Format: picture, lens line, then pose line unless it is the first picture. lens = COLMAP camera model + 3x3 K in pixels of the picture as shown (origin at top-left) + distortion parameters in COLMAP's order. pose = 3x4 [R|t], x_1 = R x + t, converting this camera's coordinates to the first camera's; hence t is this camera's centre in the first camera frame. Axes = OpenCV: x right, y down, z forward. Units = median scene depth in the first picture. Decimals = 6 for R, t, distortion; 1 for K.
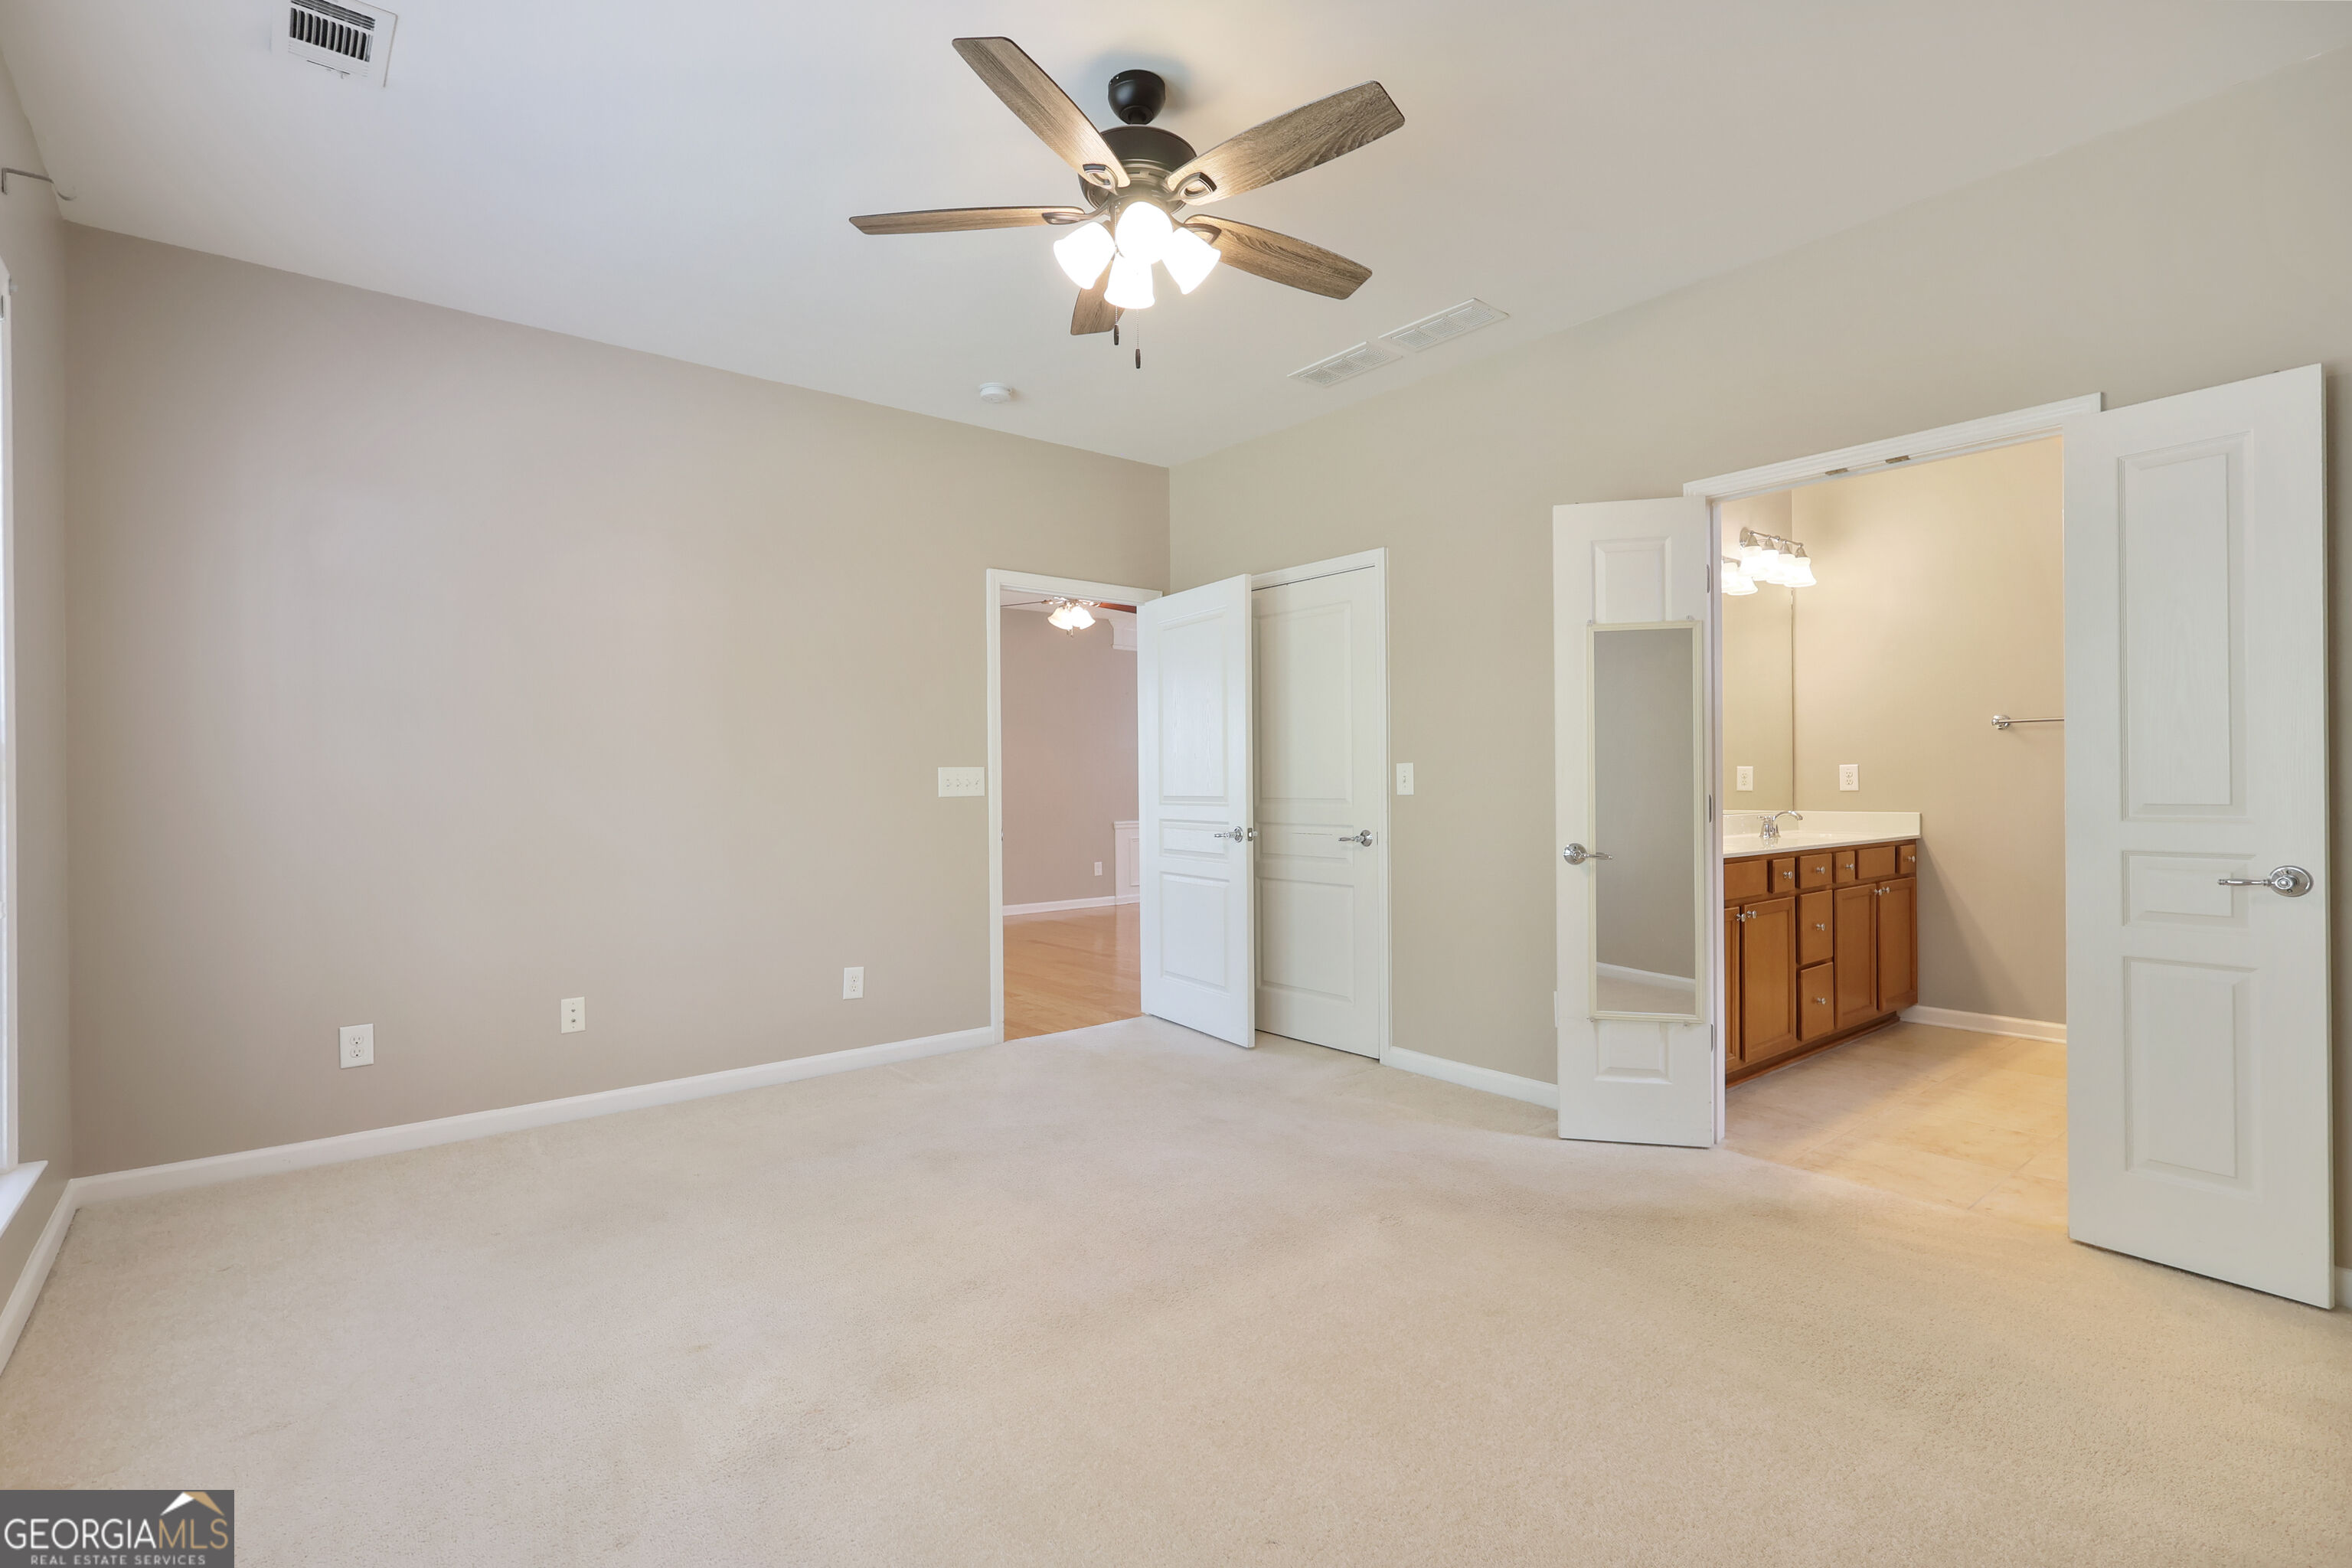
lens RADIAL K [[1108.1, 0, 1154.6], [0, 1108.1, 786.4], [0, 0, 1]] dist [-0.000751, 0.001205]
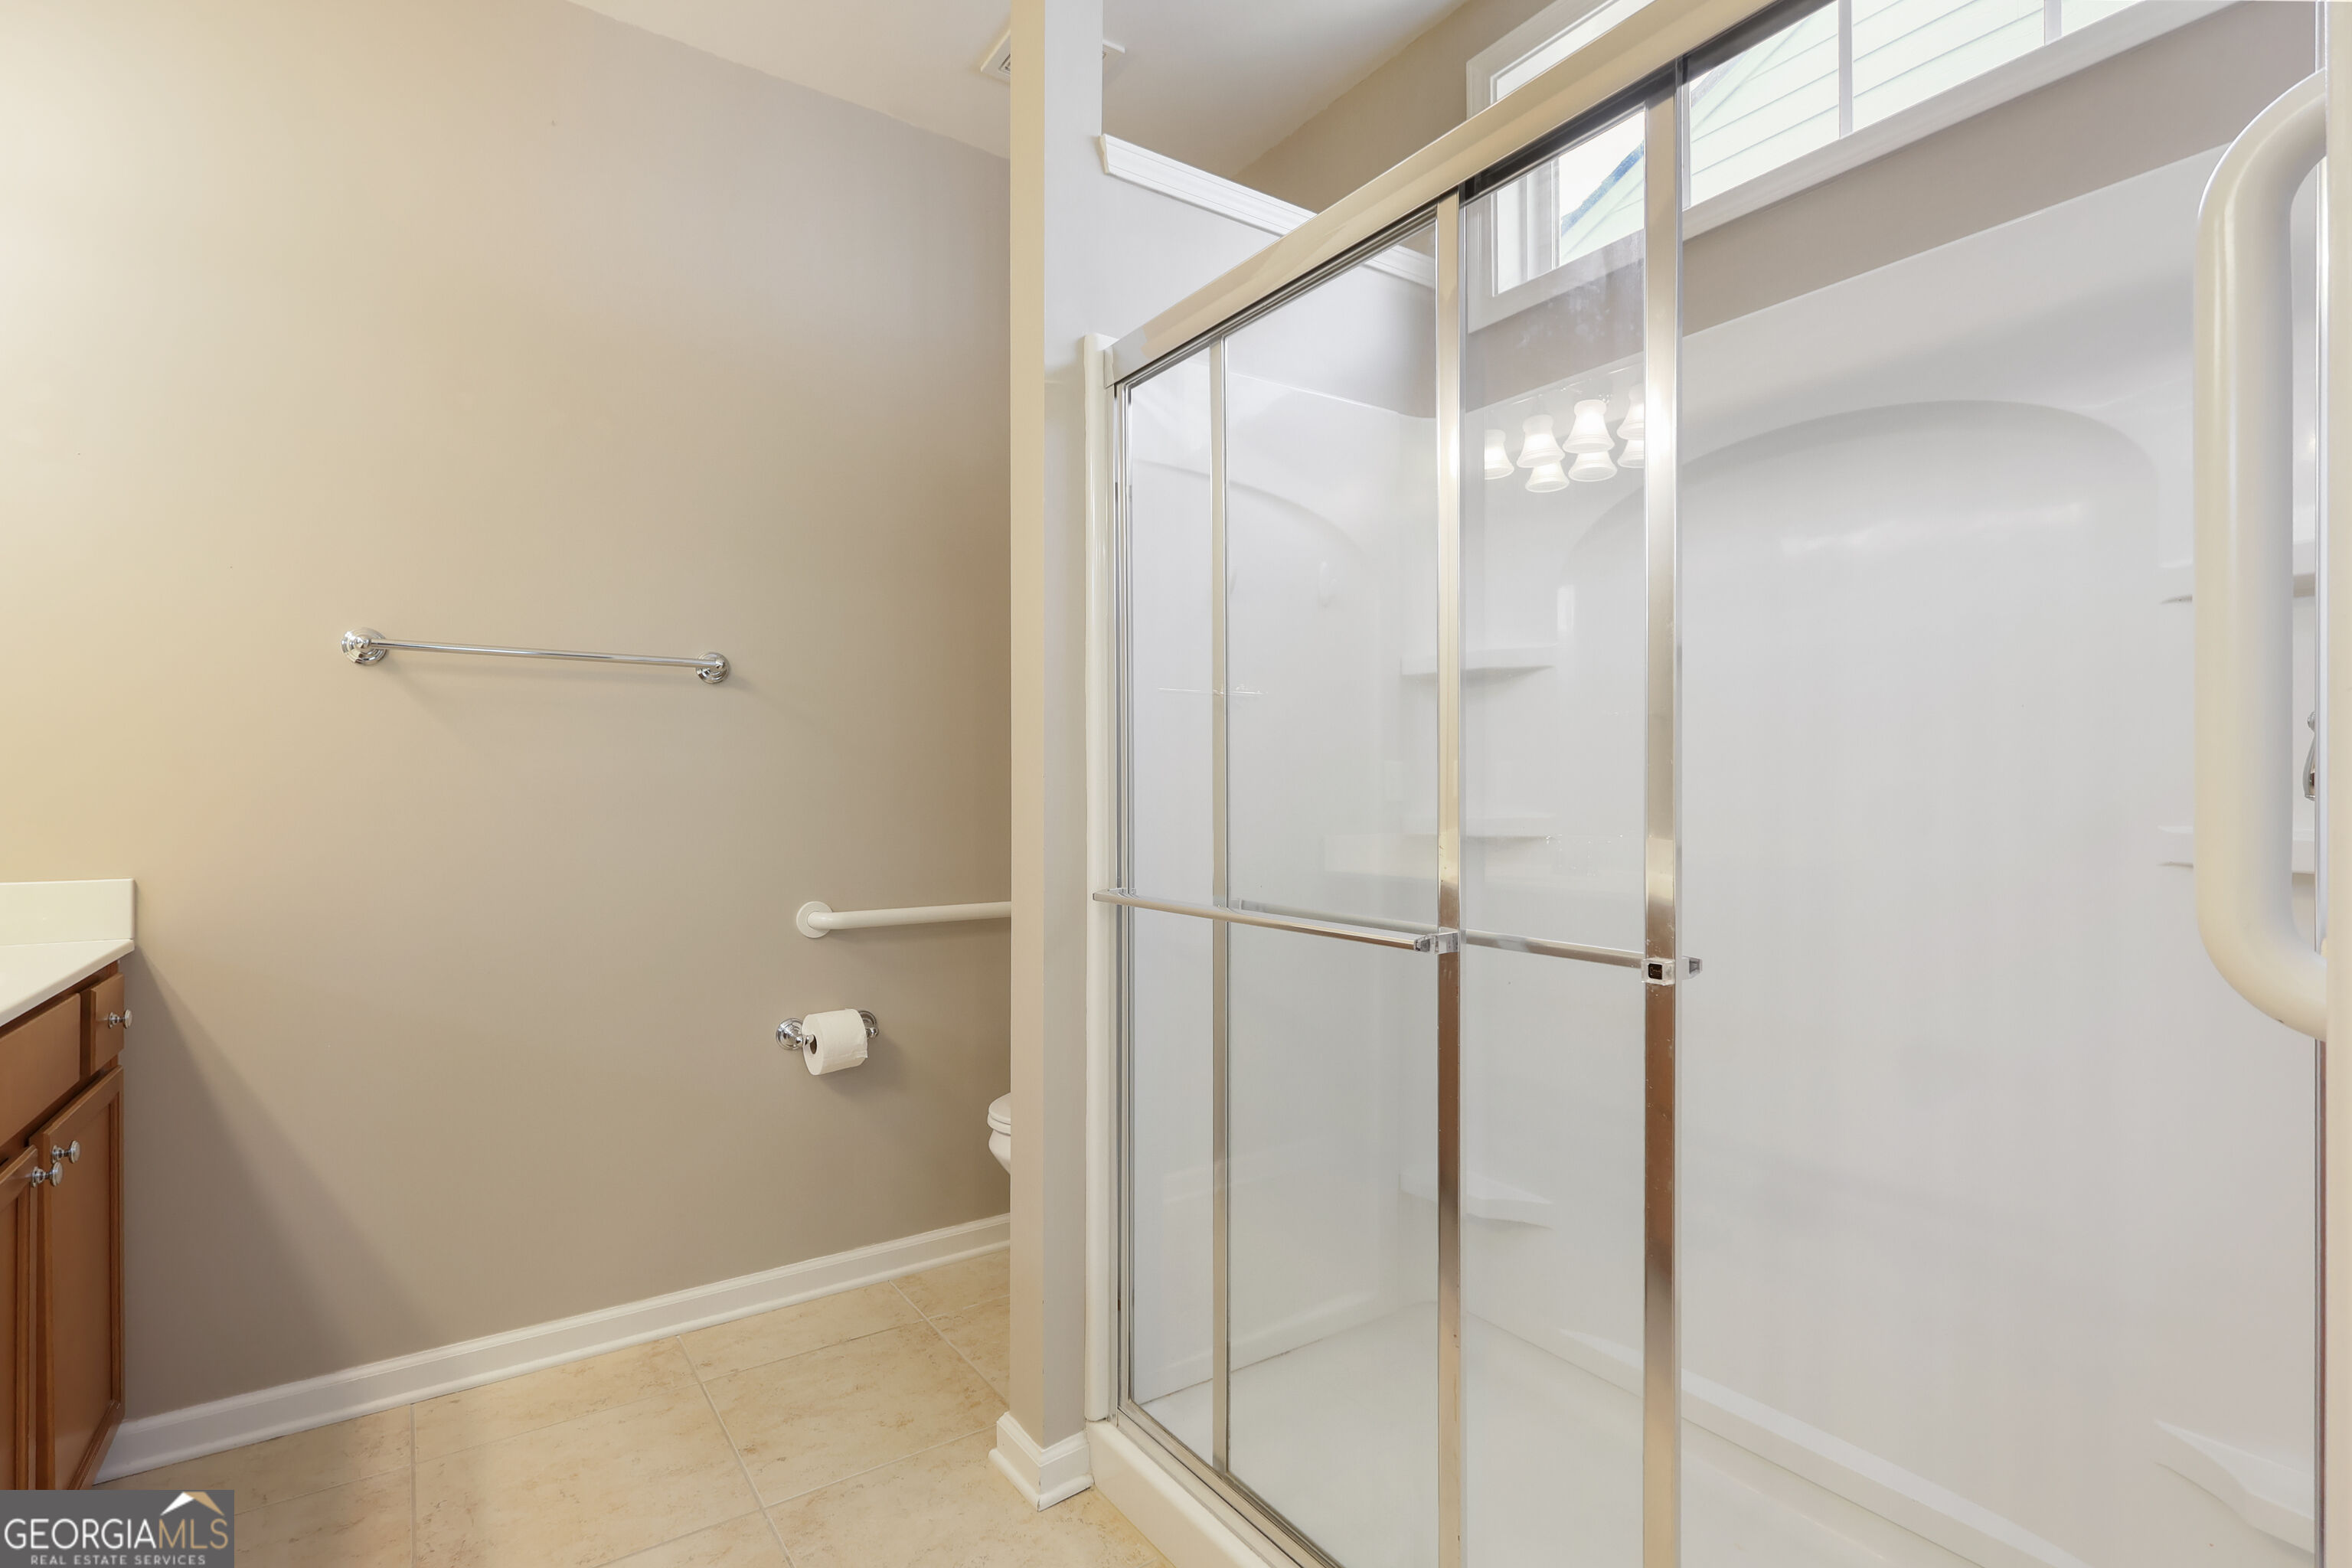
lens RADIAL K [[1108.1, 0, 1152.1], [0, 1108.1, 803.4], [0, 0, 1]] dist [-0.000751, 0.001205]
pose [[0.094186, -0.002395, 0.995552, 0.377886], [0.000049, 0.999997, 0.002401, -0.001284], [-0.995555, -0.000177, 0.094186, 0.657594]]
